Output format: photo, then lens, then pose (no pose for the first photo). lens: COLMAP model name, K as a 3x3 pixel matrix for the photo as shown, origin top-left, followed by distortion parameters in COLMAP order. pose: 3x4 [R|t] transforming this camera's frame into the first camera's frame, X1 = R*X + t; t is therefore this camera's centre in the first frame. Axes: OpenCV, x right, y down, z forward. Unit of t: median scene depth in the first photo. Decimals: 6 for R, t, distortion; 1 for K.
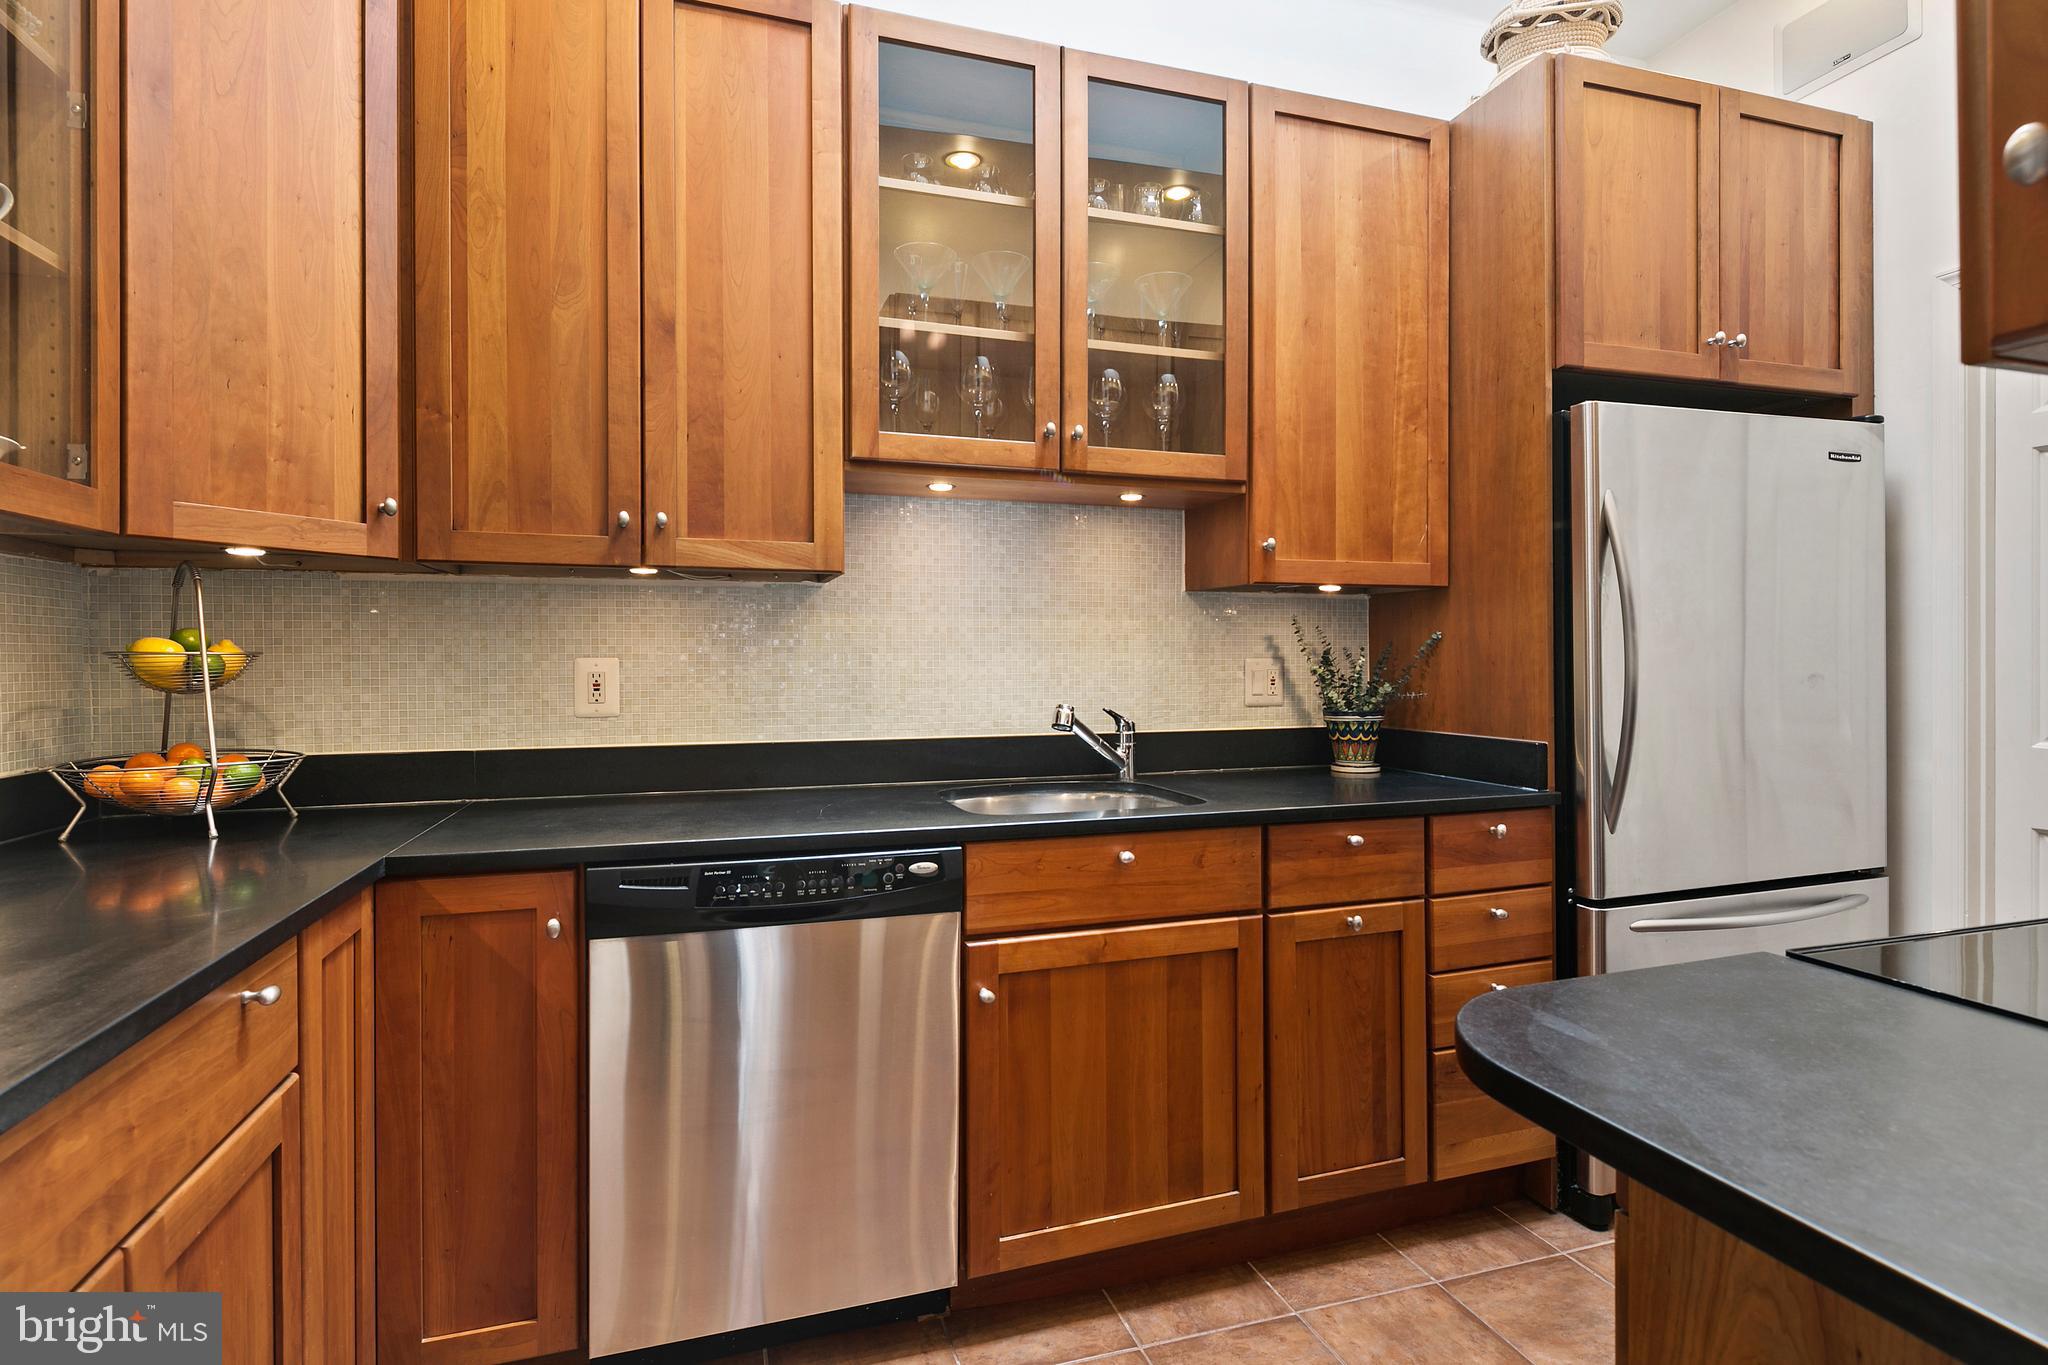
lens RADIAL K [[1002.6, 0, 1027.5], [0, 1002.6, 662.8], [0, 0, 1]] dist [0.003118, -0.003320]
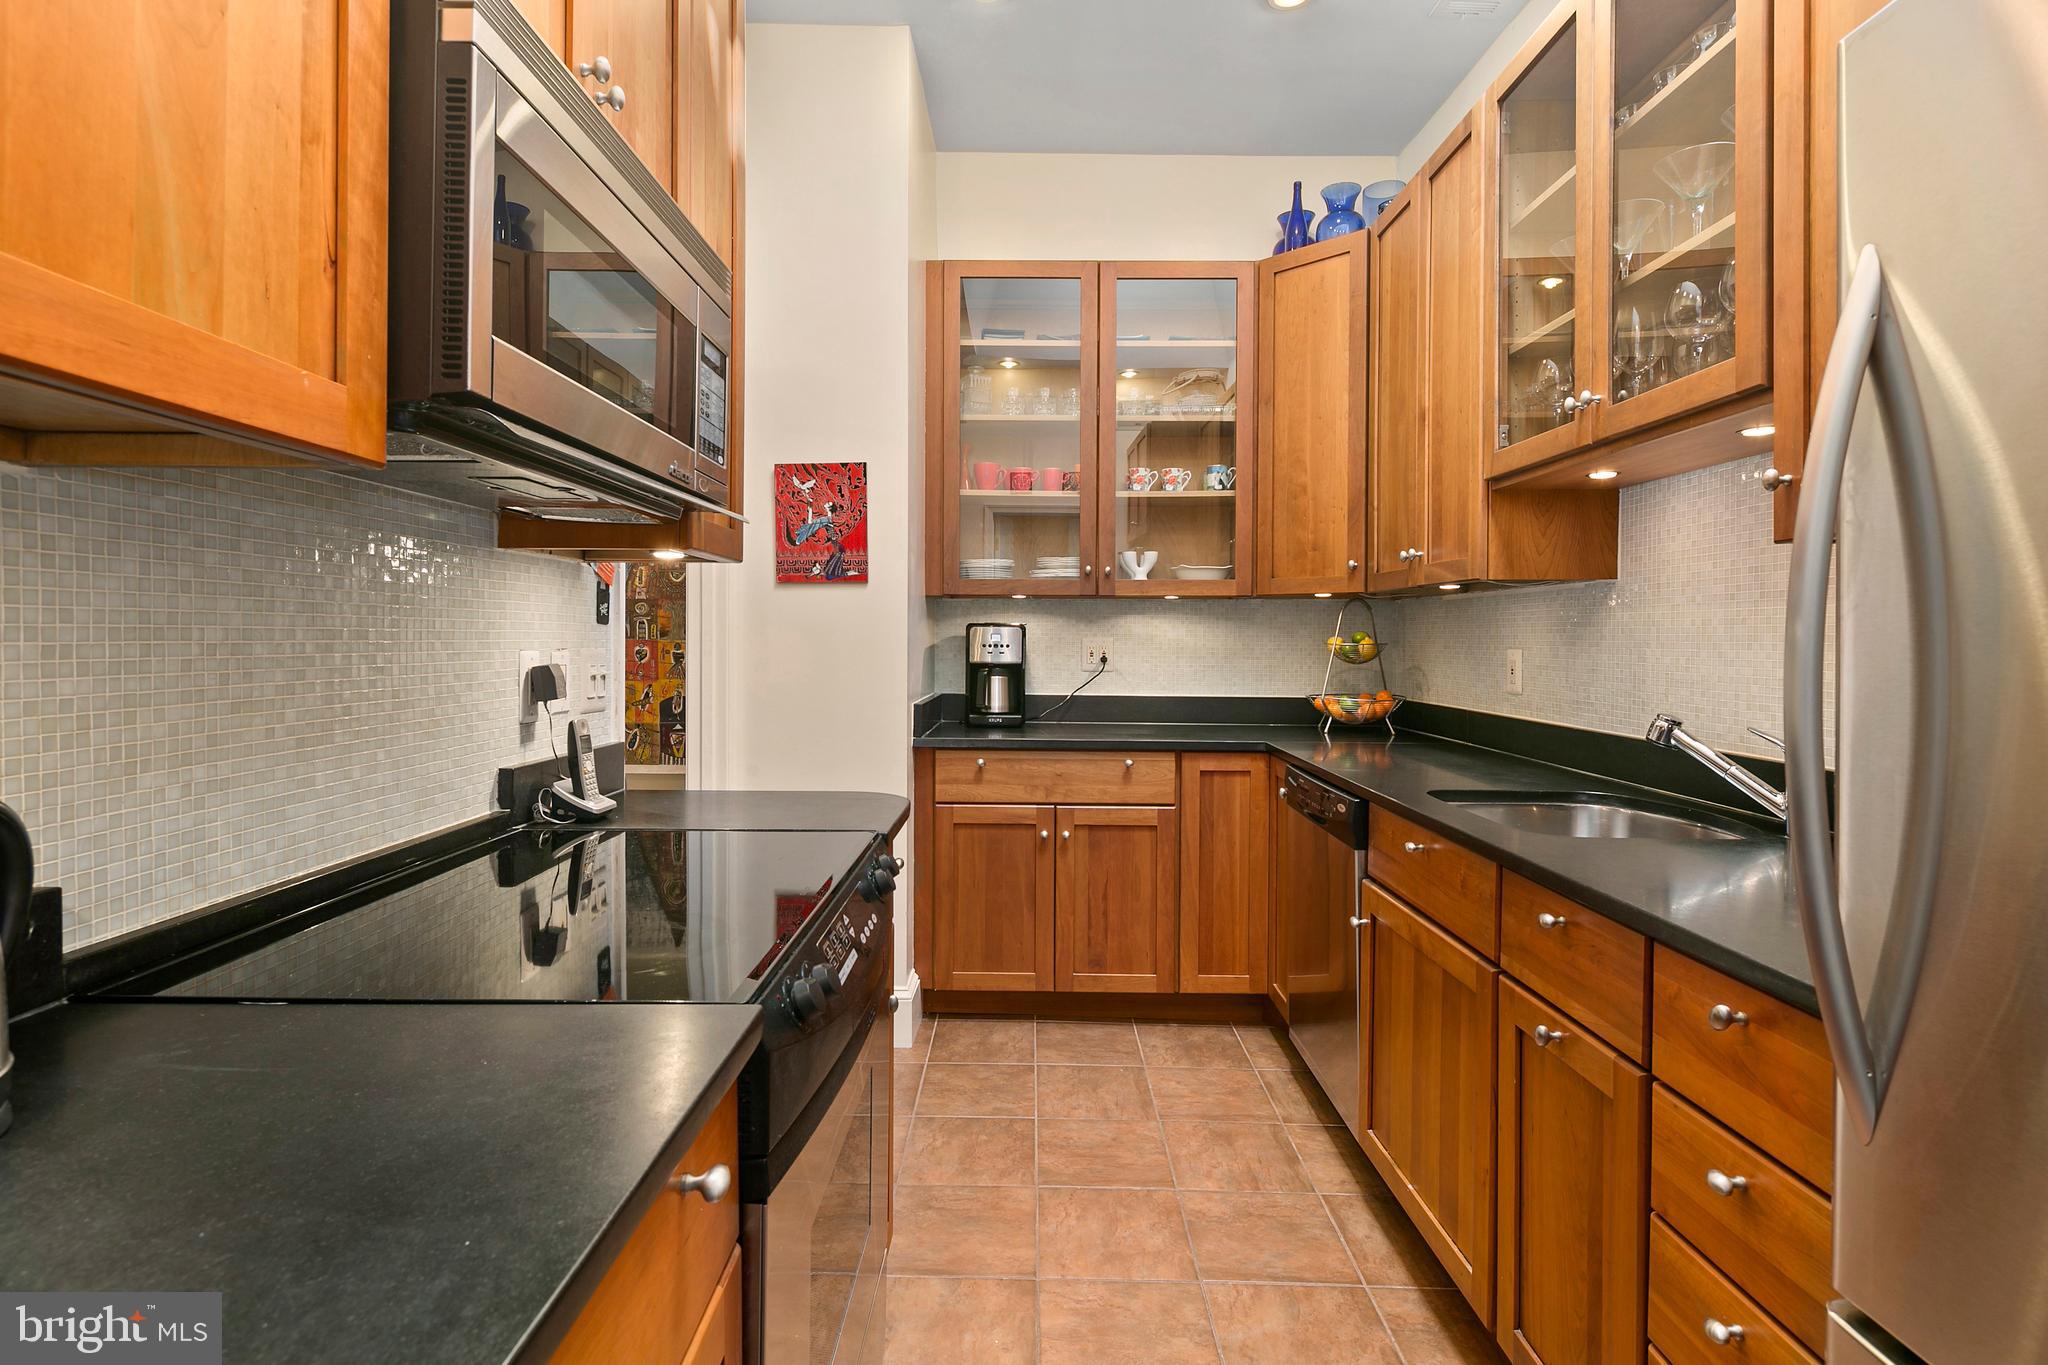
lens RADIAL K [[1002.6, 0, 1024.5], [0, 1002.6, 668.3], [0, 0, 1]] dist [0.003118, -0.003320]
pose [[-0.311272, 0.030397, -0.949835, 0.906956], [-0.008971, 0.999350, 0.034922, -0.018164], [0.950279, 0.019391, -0.310796, 0.708209]]
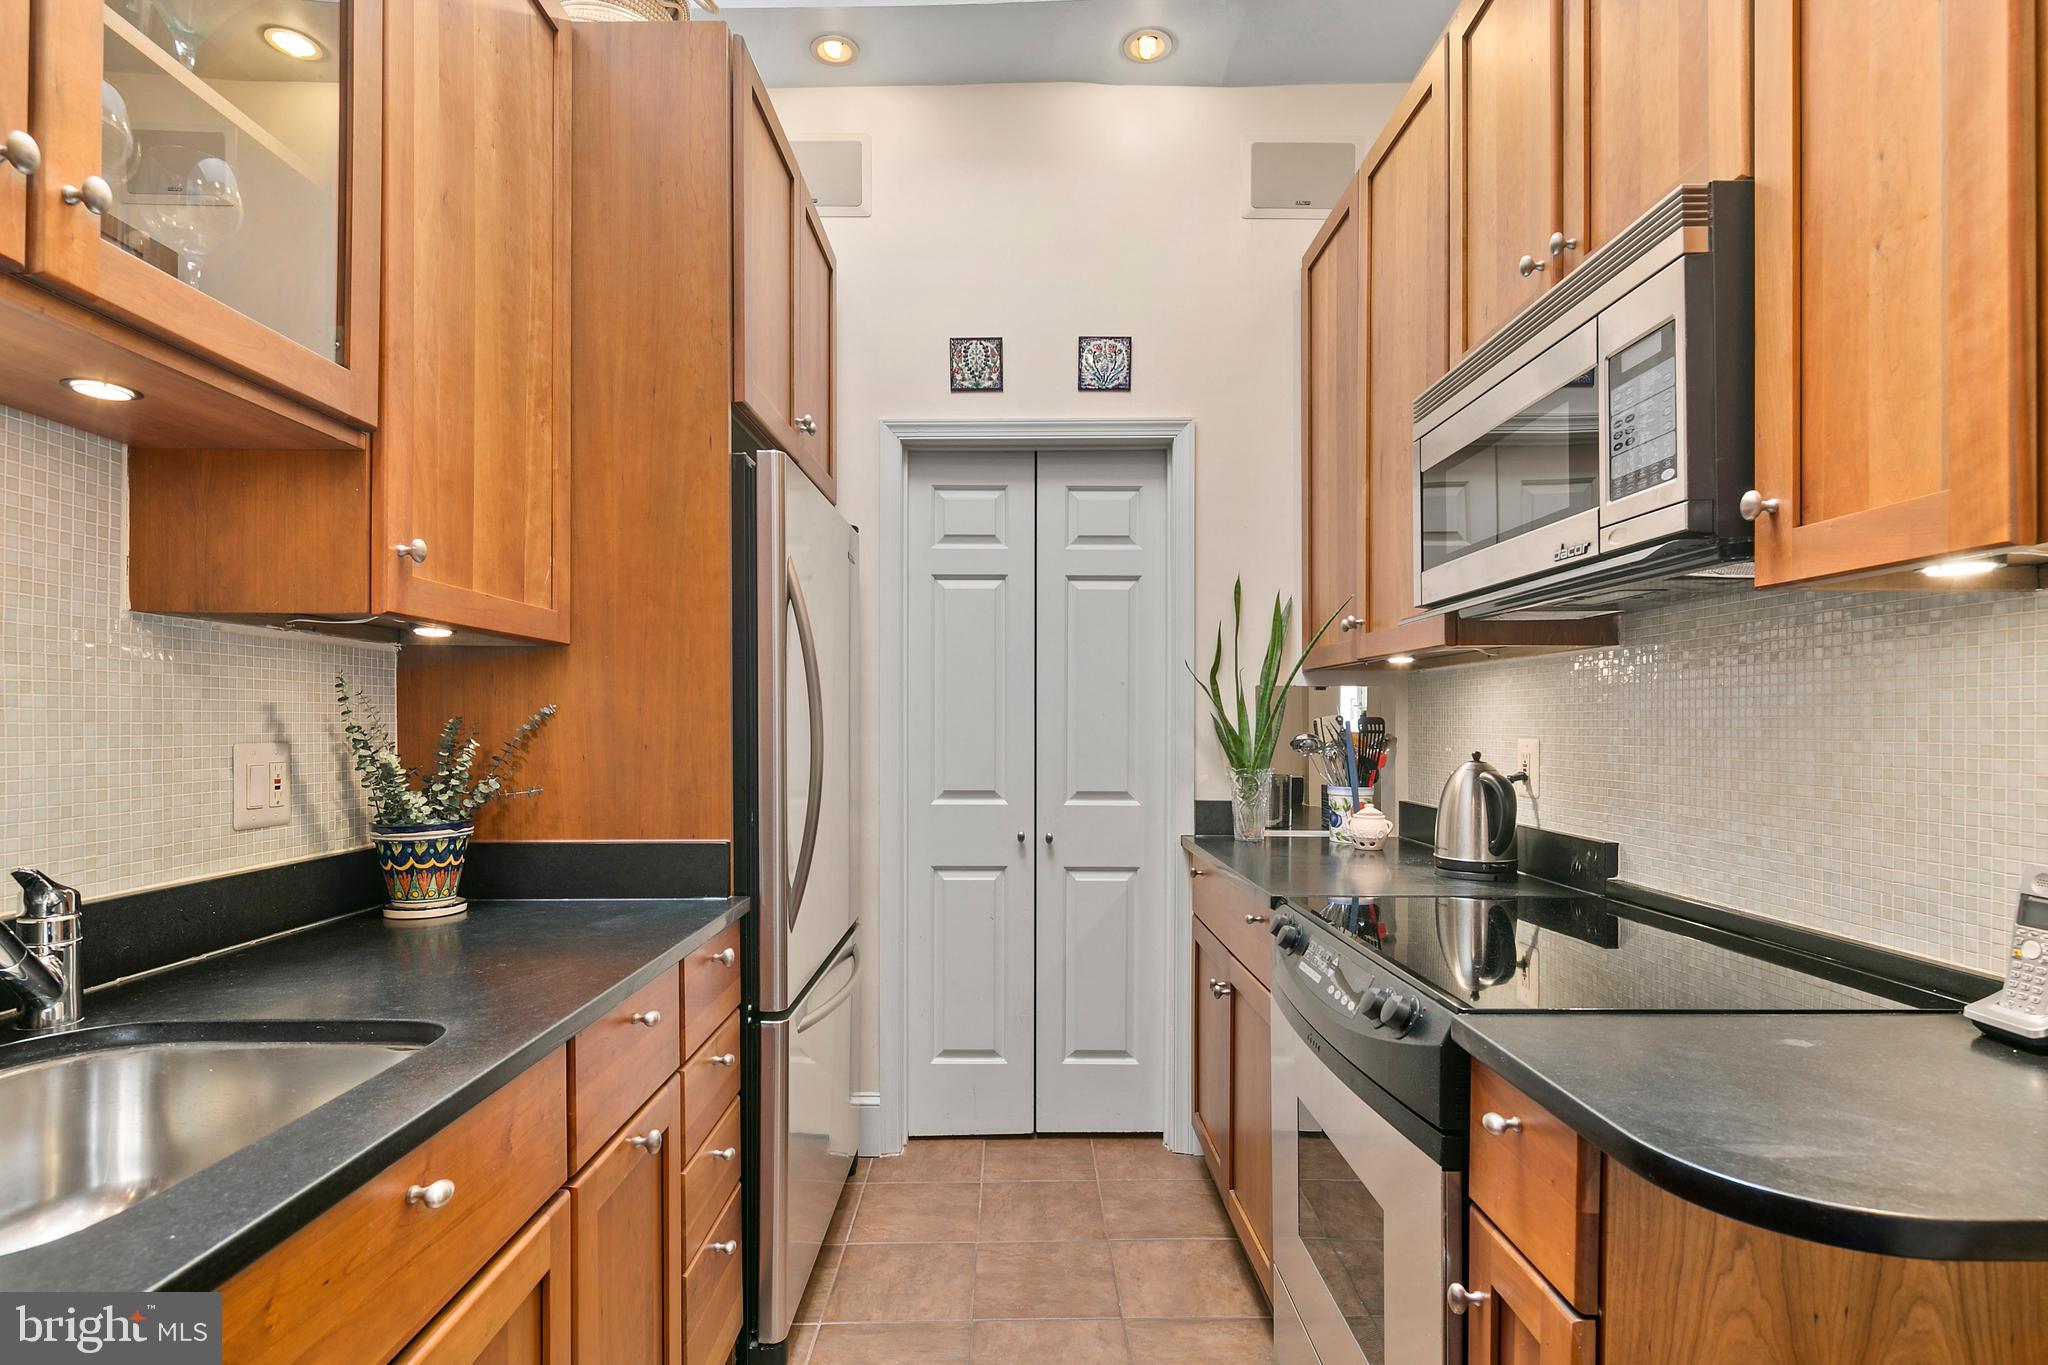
lens RADIAL K [[1002.6, 0, 1027.0], [0, 1002.6, 727.2], [0, 0, 1]] dist [0.003118, -0.003320]
pose [[0.303384, 0.001416, 0.952867, -0.191516], [0.003195, 0.999992, -0.002503, -0.011658], [-0.952863, 0.003804, 0.303377, 0.456223]]
